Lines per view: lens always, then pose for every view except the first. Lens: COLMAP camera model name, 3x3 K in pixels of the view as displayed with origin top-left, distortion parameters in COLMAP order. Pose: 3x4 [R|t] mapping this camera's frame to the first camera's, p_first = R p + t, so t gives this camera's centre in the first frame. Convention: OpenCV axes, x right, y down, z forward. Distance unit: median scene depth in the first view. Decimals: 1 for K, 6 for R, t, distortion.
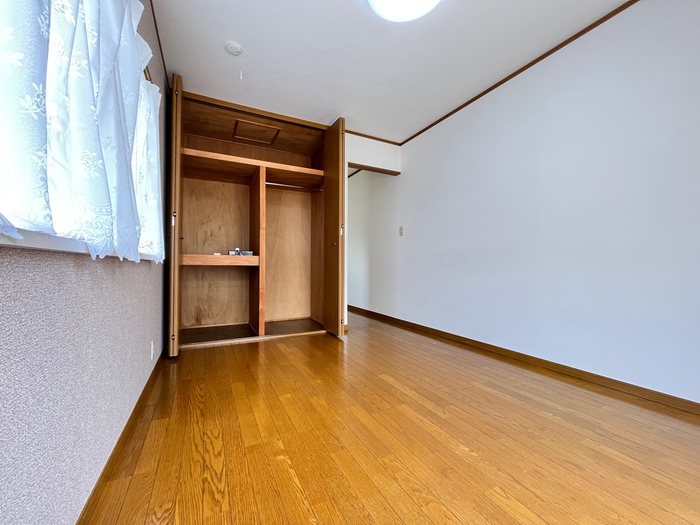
lens RADIAL K [[285.6, 0, 348.9], [0, 285.6, 261.9], [0, 0, 1]] dist [-0.002858, 0.000445]
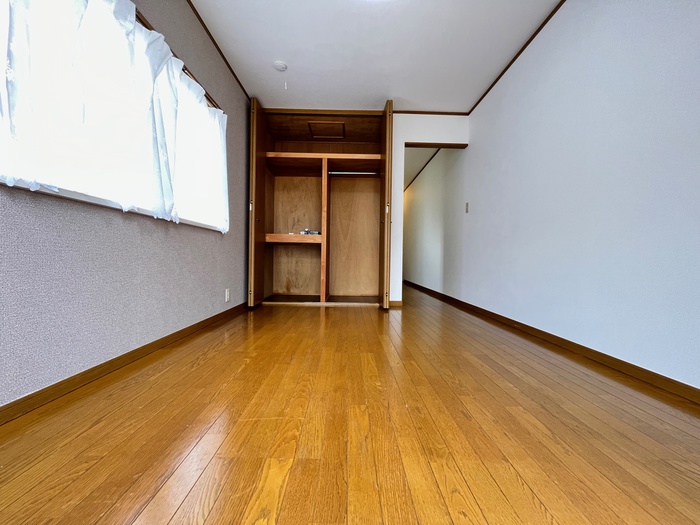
lens RADIAL K [[285.6, 0, 350.2], [0, 285.6, 262.3], [0, 0, 1]] dist [-0.002858, 0.000445]
pose [[0.896890, 0.016605, -0.441941, 0.306644], [-0.007297, 0.999715, 0.022752, 0.063307], [0.442193, -0.017181, 0.896756, -0.009812]]
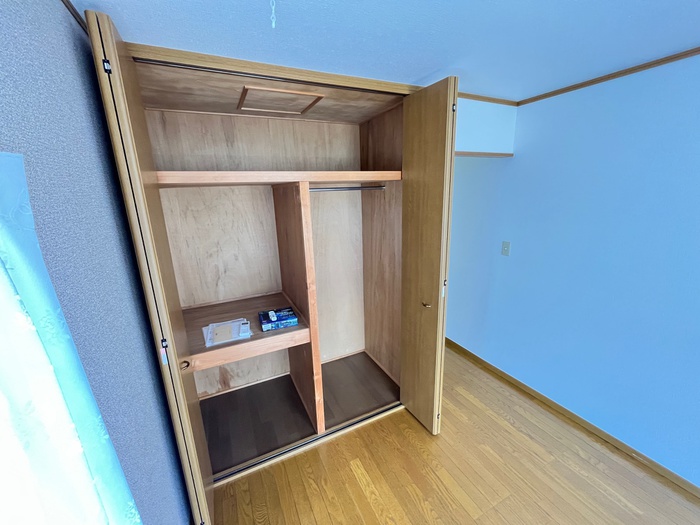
lens RADIAL K [[285.6, 0, 349.4], [0, 285.6, 261.6], [0, 0, 1]] dist [-0.002858, 0.000445]
pose [[0.999204, -0.029942, -0.026362, -0.196399], [0.035718, 0.965775, 0.256912, -0.314952], [0.017767, -0.257649, 0.966075, 0.412268]]
